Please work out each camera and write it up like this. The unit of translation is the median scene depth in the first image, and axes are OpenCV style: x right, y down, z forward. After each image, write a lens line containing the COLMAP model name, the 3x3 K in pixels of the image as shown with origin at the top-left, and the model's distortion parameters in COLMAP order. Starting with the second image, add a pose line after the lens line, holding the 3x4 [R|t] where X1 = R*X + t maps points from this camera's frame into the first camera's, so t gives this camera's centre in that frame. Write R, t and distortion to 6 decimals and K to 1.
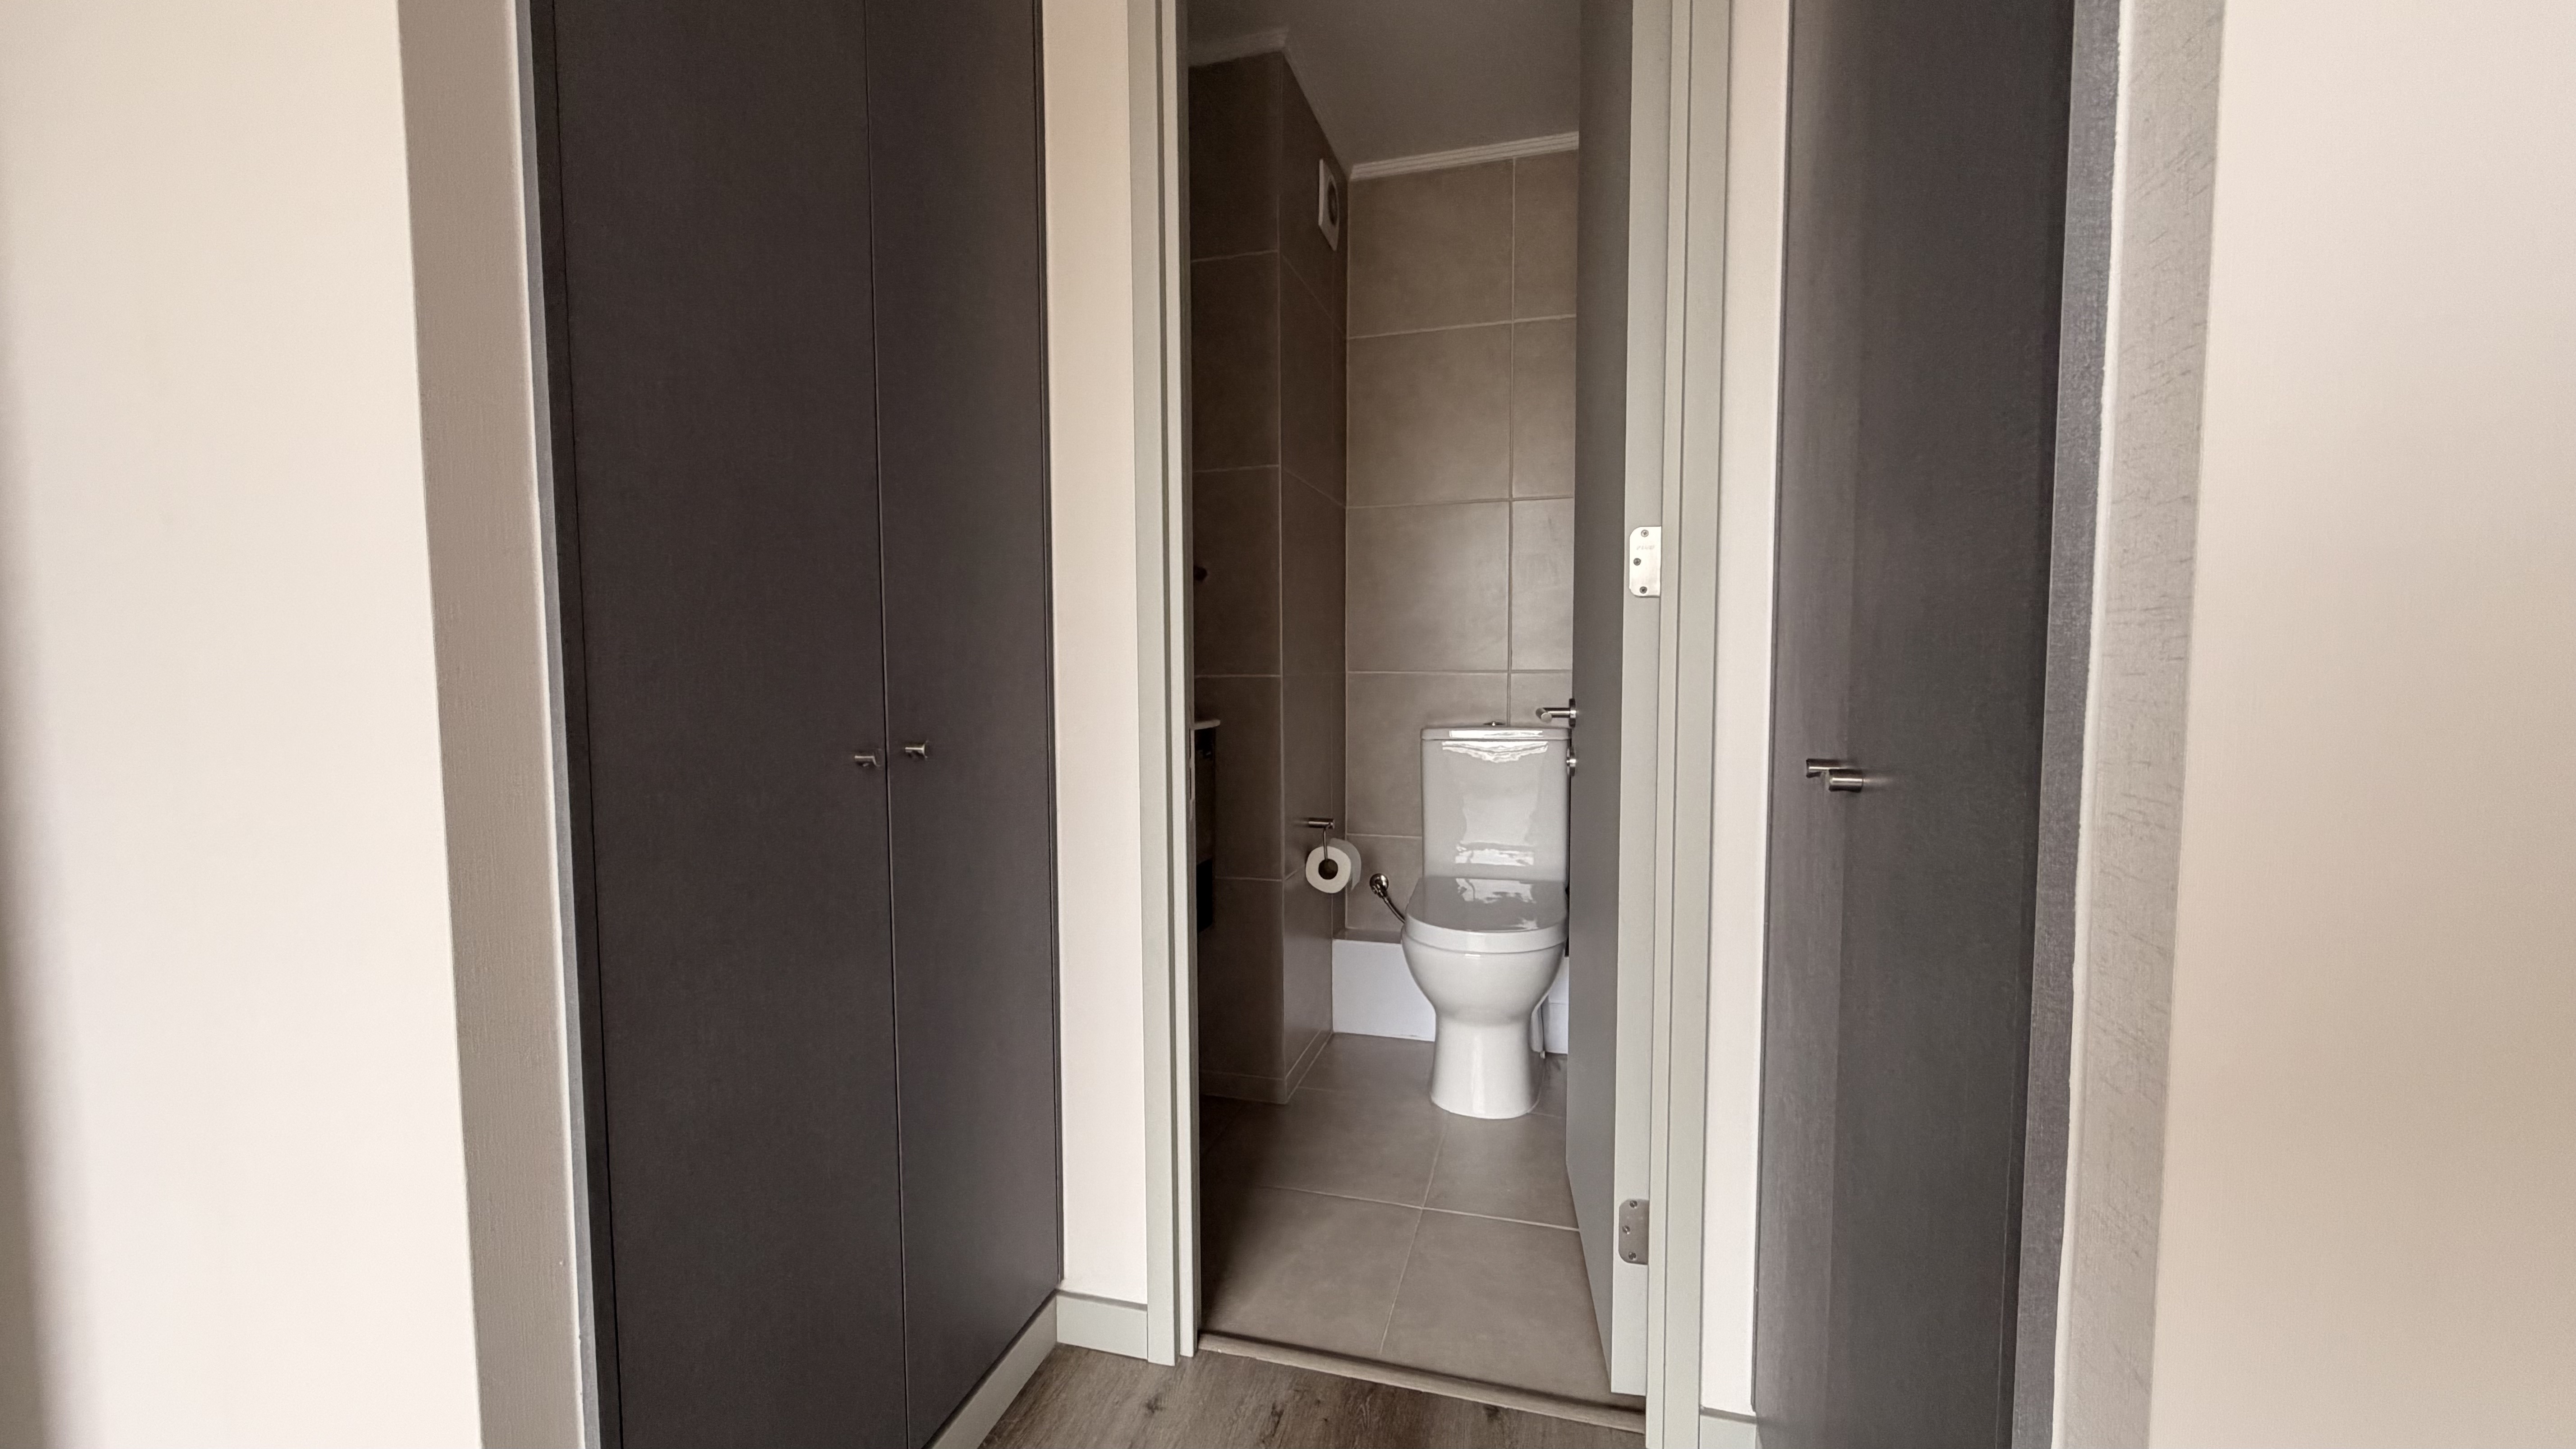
lens RADIAL K [[1023.2, 0, 1292.6], [0, 1023.2, 722.2], [0, 0, 1]] dist [-0.006246, 0.000067]
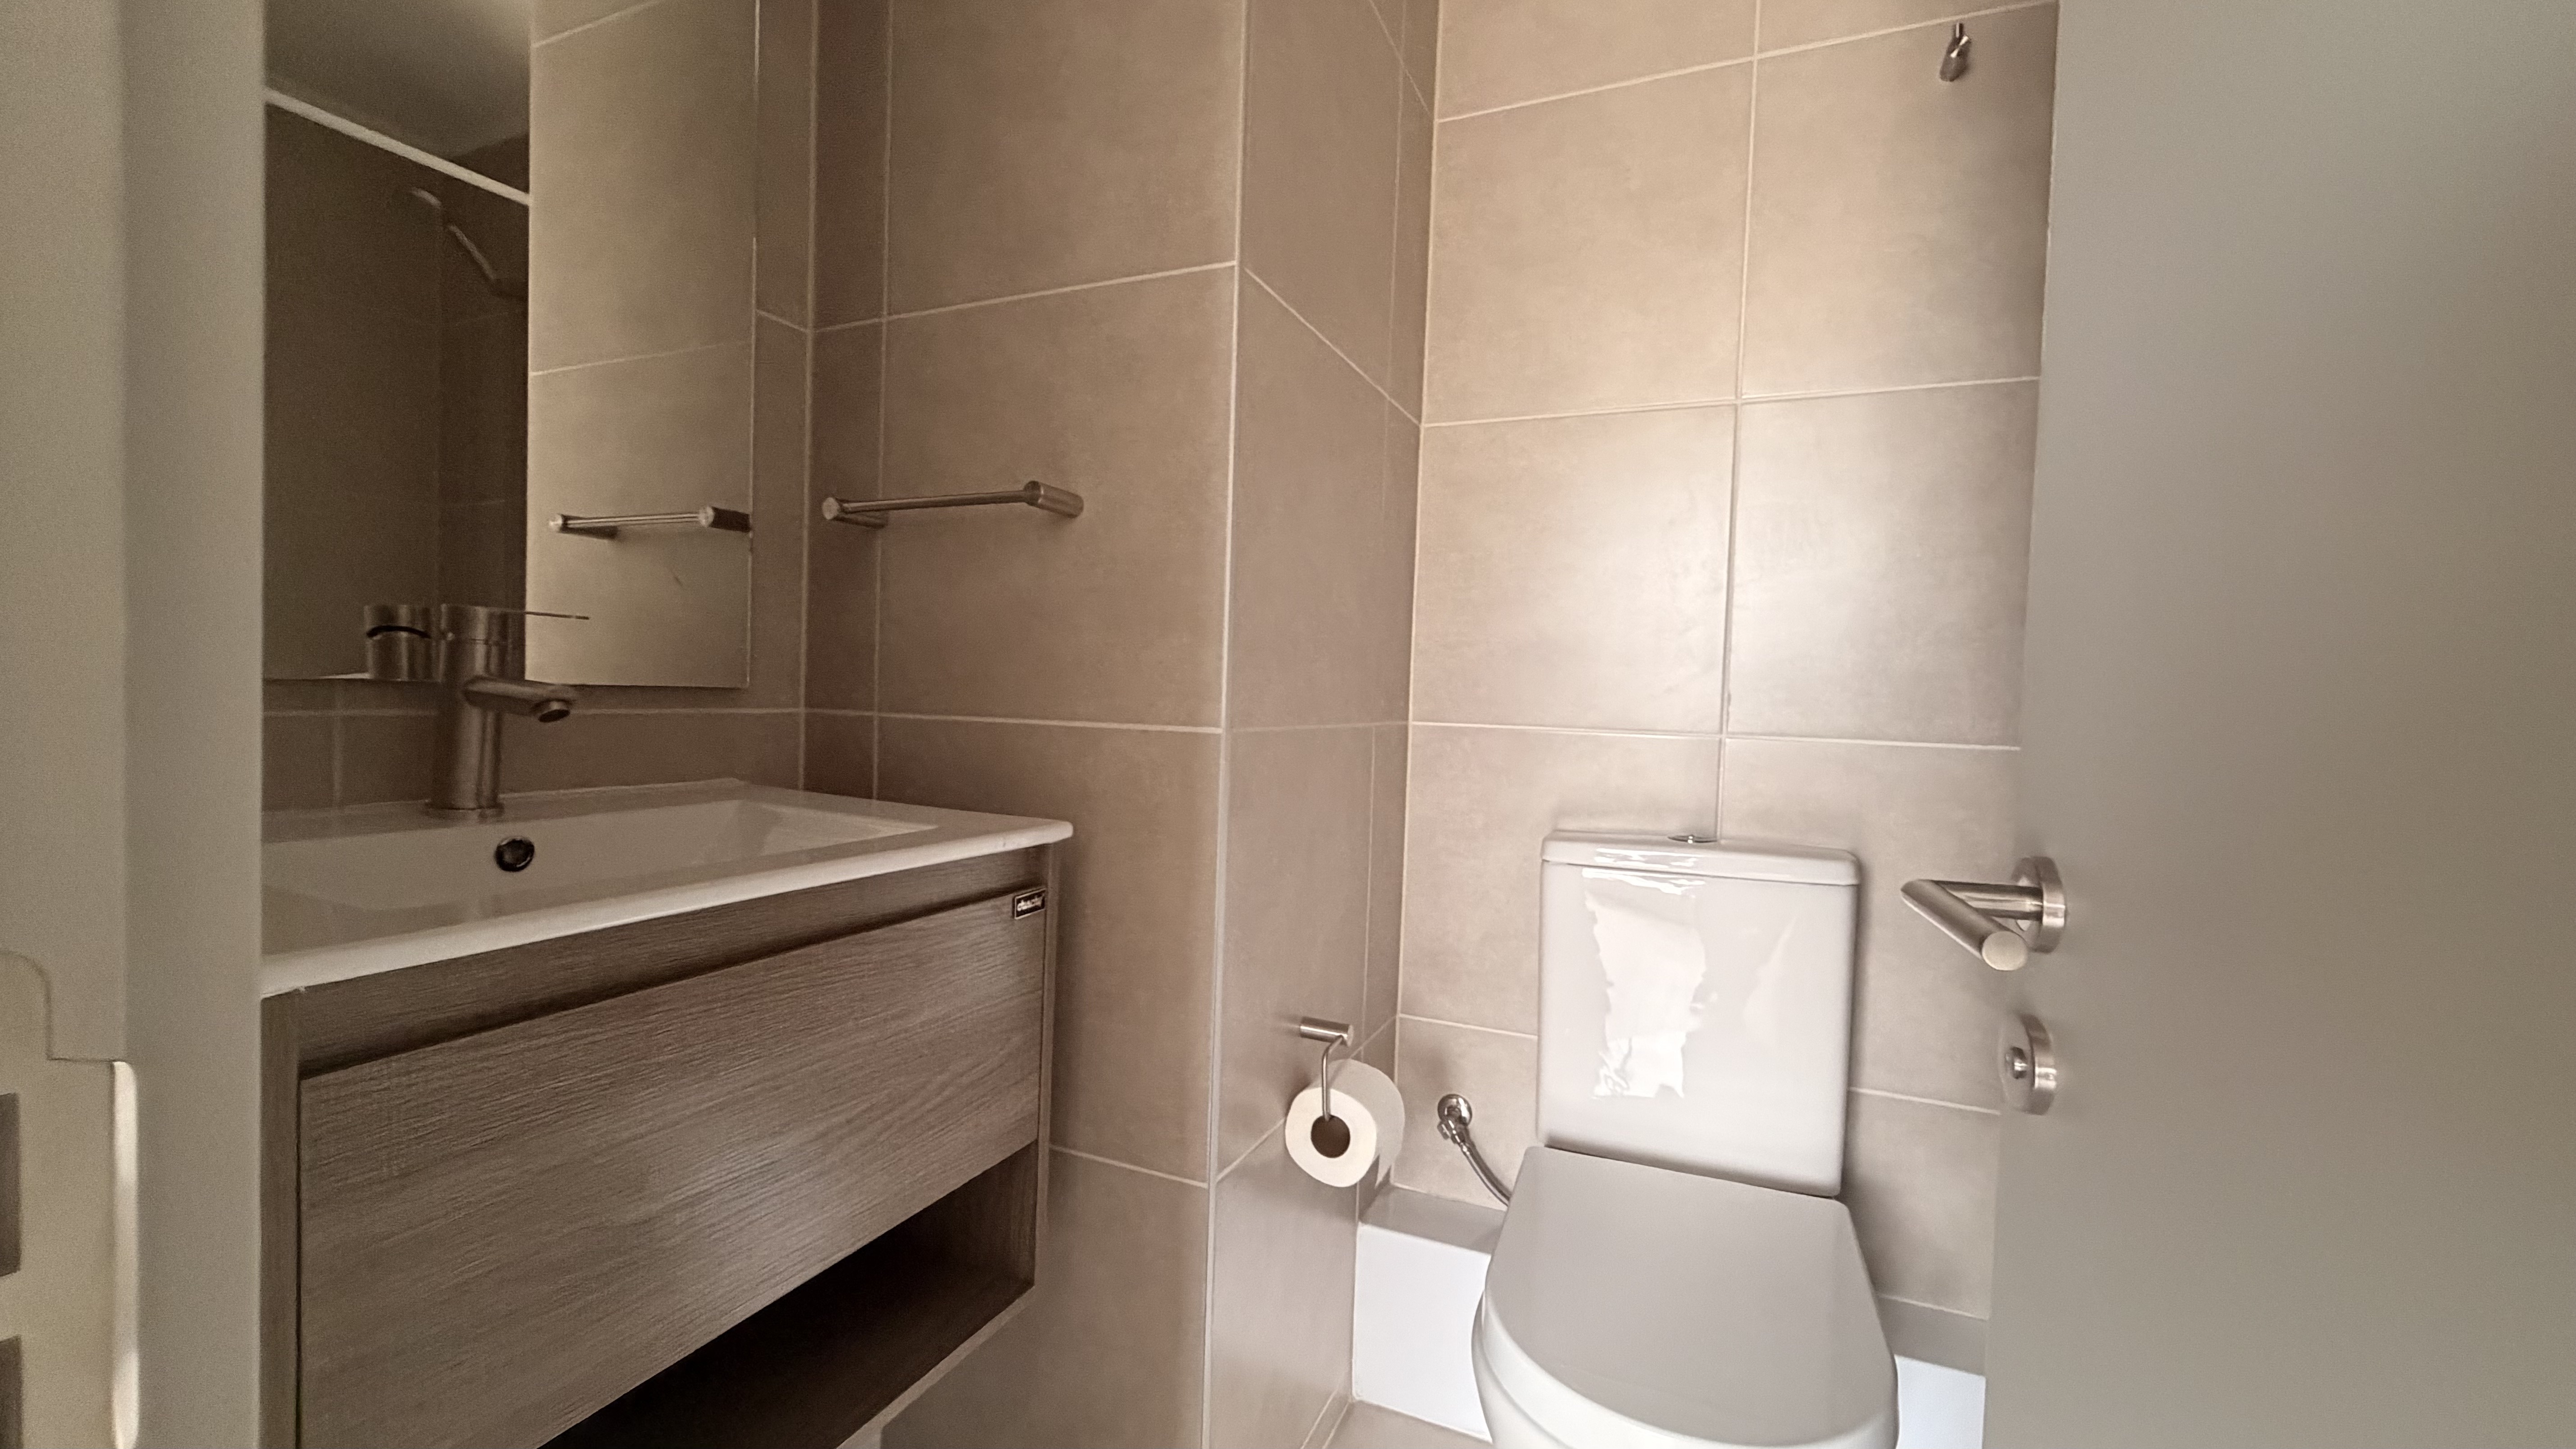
lens RADIAL K [[1023.2, 0, 1292.5], [0, 1023.2, 734.7], [0, 0, 1]] dist [-0.006246, 0.000067]
pose [[0.990504, 0.040831, -0.131278, 0.064463], [-0.043976, 0.998809, -0.021147, -0.029262], [0.130258, 0.026719, 0.991120, 0.461335]]
